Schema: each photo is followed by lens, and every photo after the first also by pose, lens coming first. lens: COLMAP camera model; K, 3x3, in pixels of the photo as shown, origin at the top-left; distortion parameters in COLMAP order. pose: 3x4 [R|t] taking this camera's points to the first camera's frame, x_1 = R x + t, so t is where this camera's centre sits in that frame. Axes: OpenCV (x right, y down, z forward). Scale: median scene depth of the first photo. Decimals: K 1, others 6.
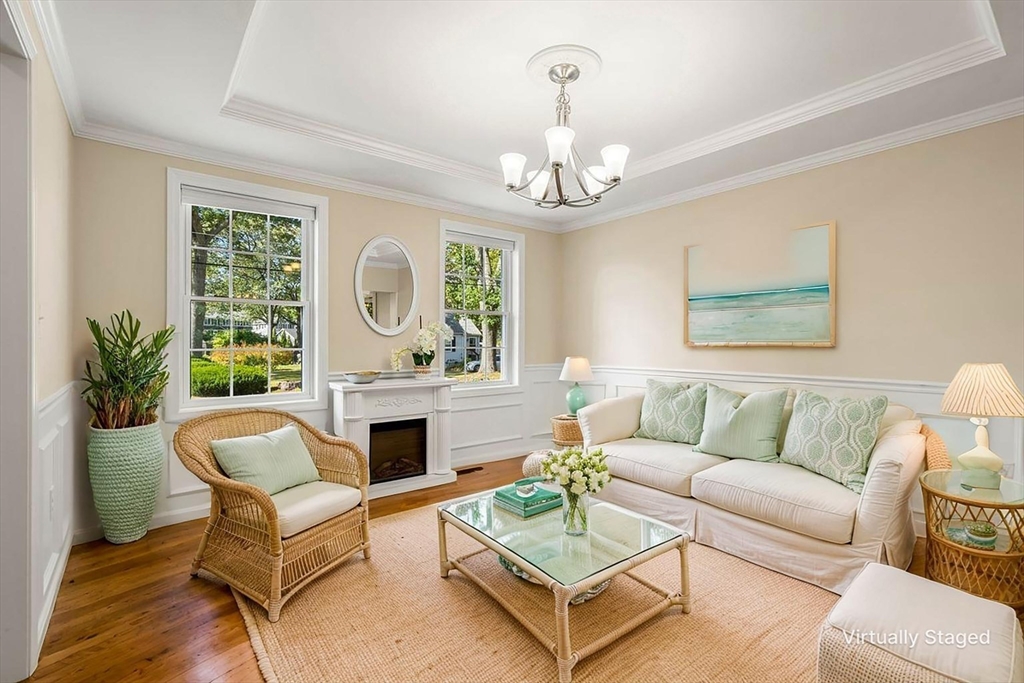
lens RADIAL K [[469.2, 0, 512.3], [0, 469.2, 339.2], [0, 0, 1]] dist [-0.001412, 0.000011]
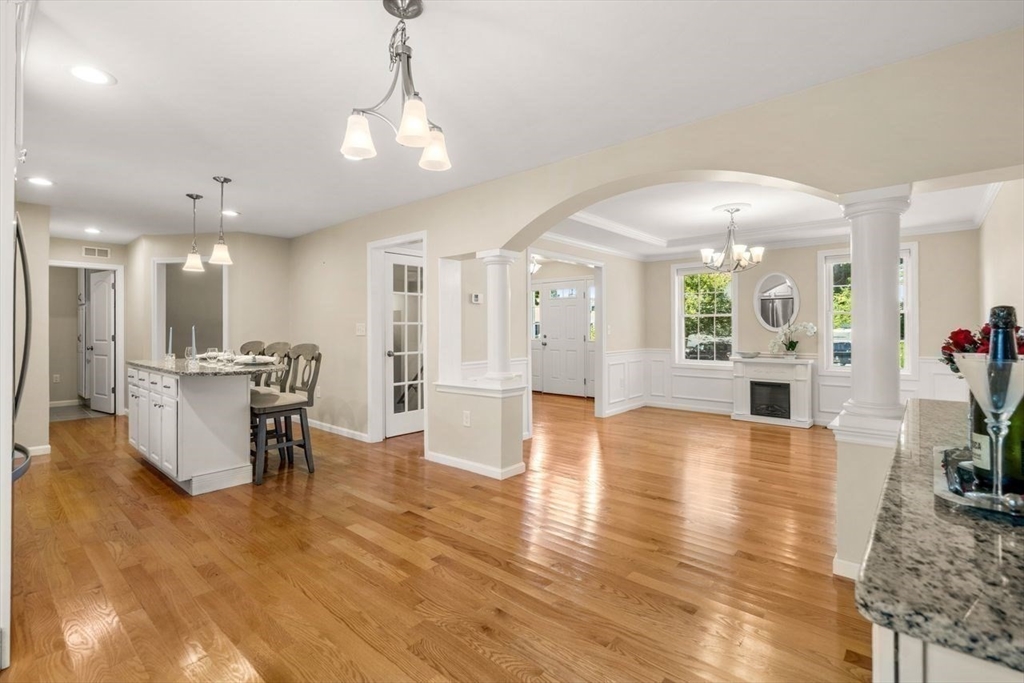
lens RADIAL K [[469.2, 0, 512.0], [0, 469.2, 335.1], [0, 0, 1]] dist [-0.001412, 0.000011]
pose [[0.184366, 0.003183, -0.982852, 1.210670], [-0.001252, 0.999995, 0.003004, 0.001326], [0.982857, 0.000676, 0.184369, -0.214060]]
